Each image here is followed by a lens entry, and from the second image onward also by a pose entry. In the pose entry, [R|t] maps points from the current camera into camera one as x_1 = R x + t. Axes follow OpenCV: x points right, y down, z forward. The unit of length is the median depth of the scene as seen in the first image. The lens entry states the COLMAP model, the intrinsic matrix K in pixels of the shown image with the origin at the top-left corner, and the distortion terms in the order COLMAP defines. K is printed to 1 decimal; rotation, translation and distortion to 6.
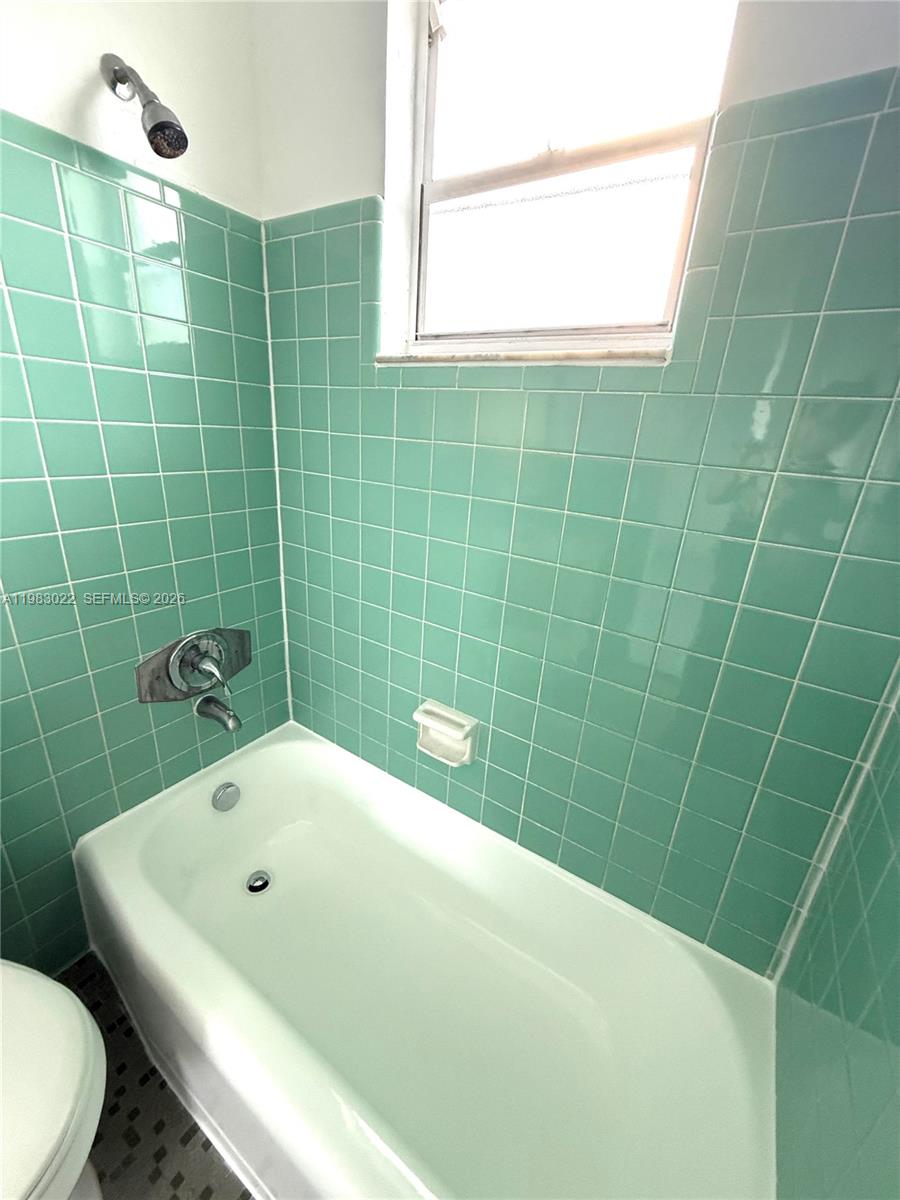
lens RADIAL K [[478.2, 0, 451.4], [0, 478.2, 600.4], [0, 0, 1]] dist [-0.000138, 0.000453]
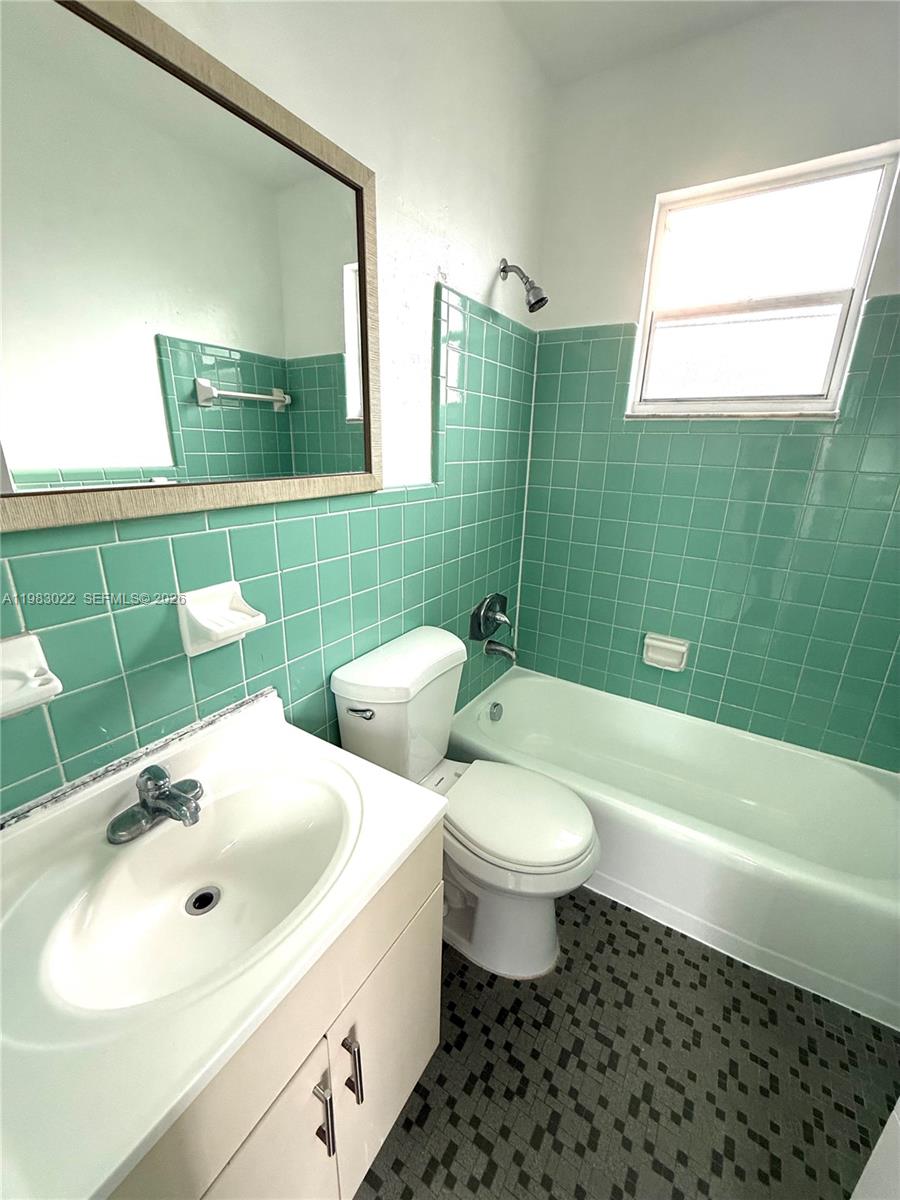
lens RADIAL K [[478.2, 0, 449.4], [0, 478.2, 599.1], [0, 0, 1]] dist [-0.000138, 0.000453]
pose [[0.998847, -0.047483, 0.007114, -0.806836], [0.047677, 0.998409, -0.030113, 0.139126], [-0.005673, 0.030417, 0.999521, -0.611478]]
